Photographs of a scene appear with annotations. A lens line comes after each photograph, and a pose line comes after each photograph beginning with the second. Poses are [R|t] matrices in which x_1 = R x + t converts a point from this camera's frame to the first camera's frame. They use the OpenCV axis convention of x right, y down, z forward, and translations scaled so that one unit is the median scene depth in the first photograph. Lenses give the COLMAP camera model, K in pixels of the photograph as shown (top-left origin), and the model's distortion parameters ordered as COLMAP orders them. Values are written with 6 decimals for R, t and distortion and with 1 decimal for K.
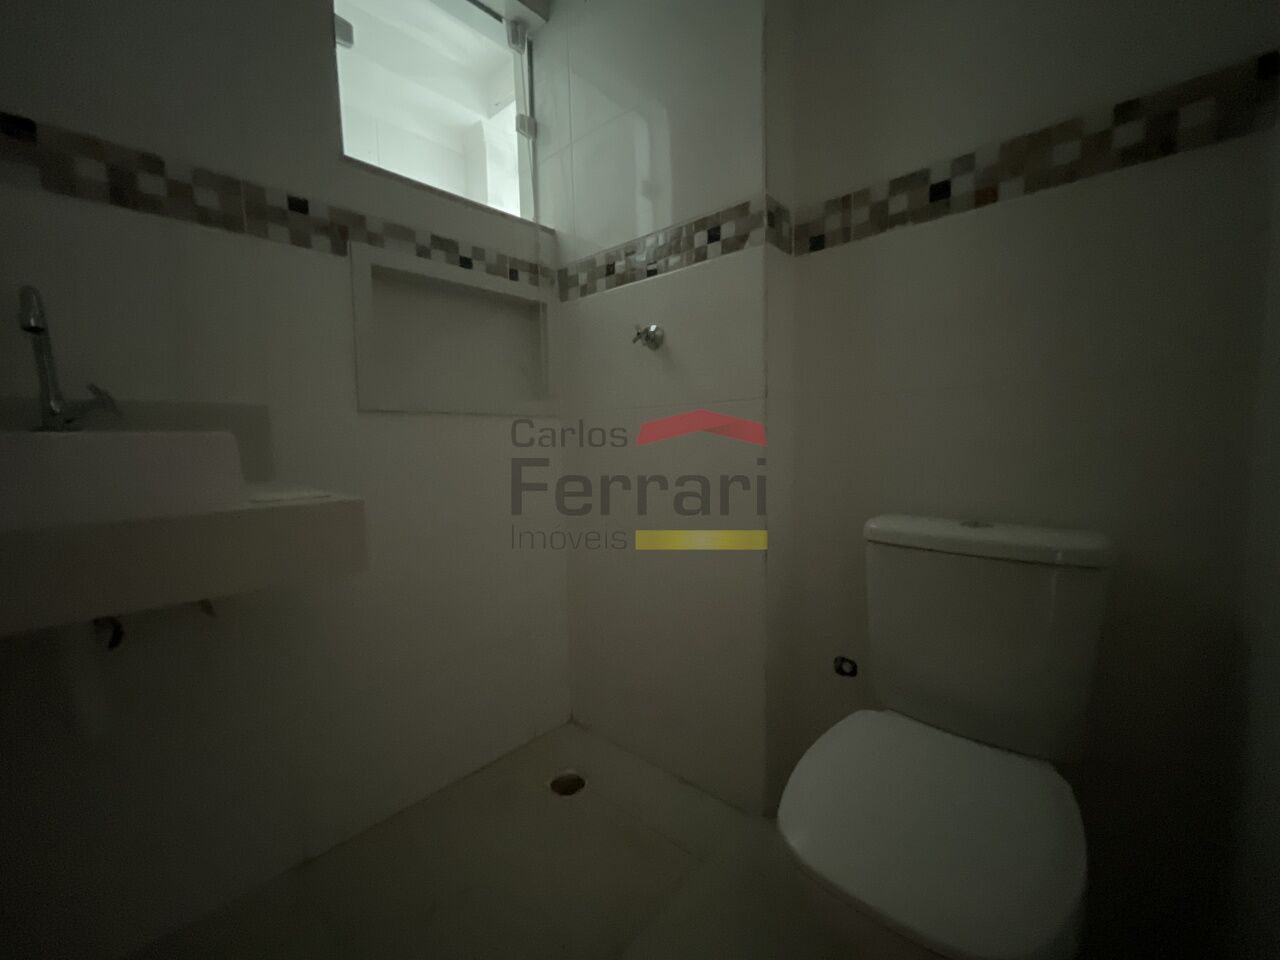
lens RADIAL K [[519.0, 0, 640.0], [0, 519.0, 480.0], [0, 0, 1]] dist [0.000554, -0.005019]
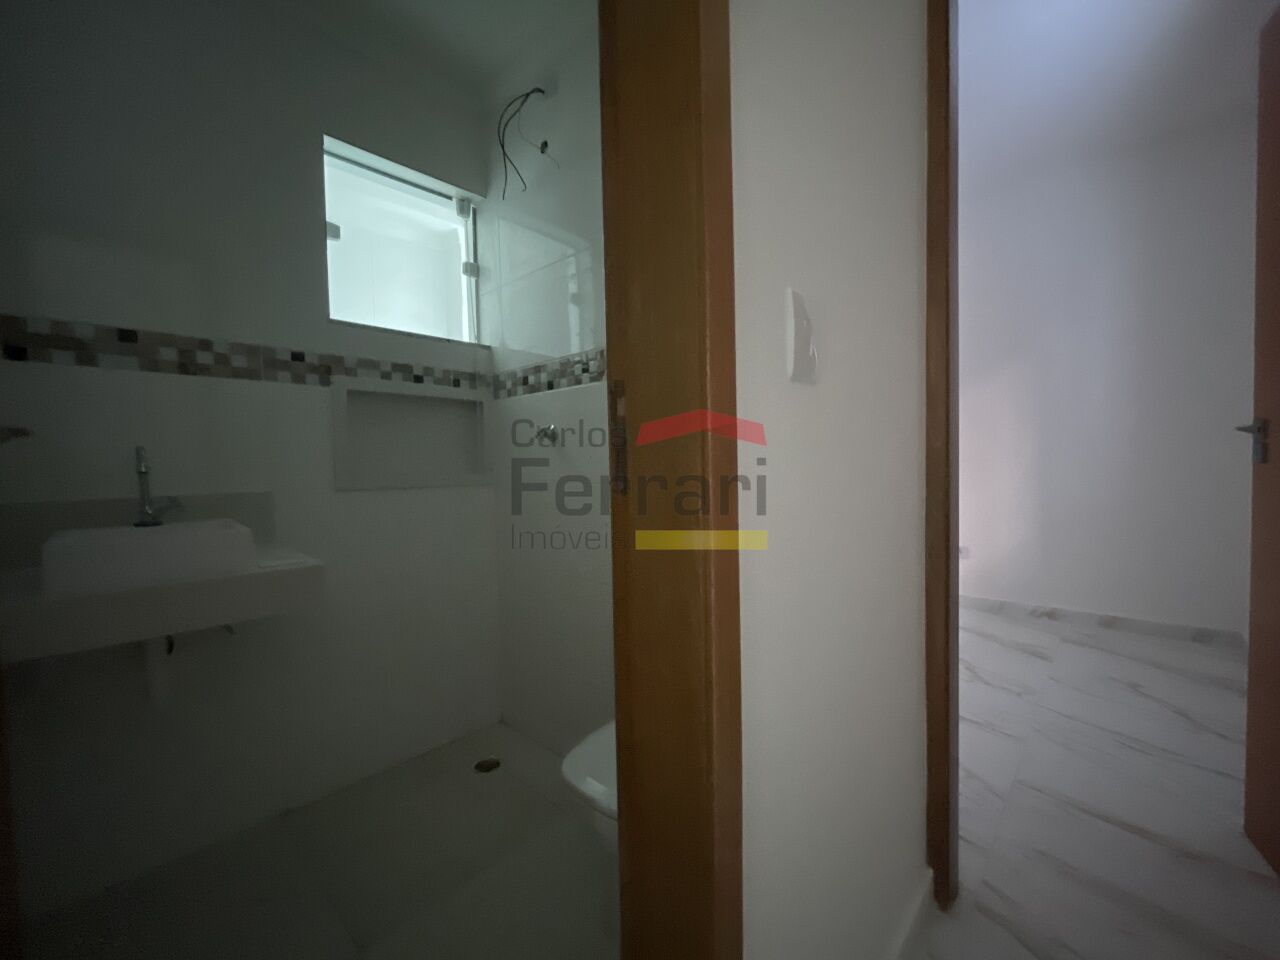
lens RADIAL K [[517.3, 0, 640.4], [0, 517.3, 484.5], [0, 0, 1]] dist [-0.026305, 0.000111]
pose [[0.999896, 0.000883, -0.014386, 0.277212], [-0.001450, 0.999221, -0.039435, -0.087799], [0.014339, 0.039452, 0.999119, -0.348517]]
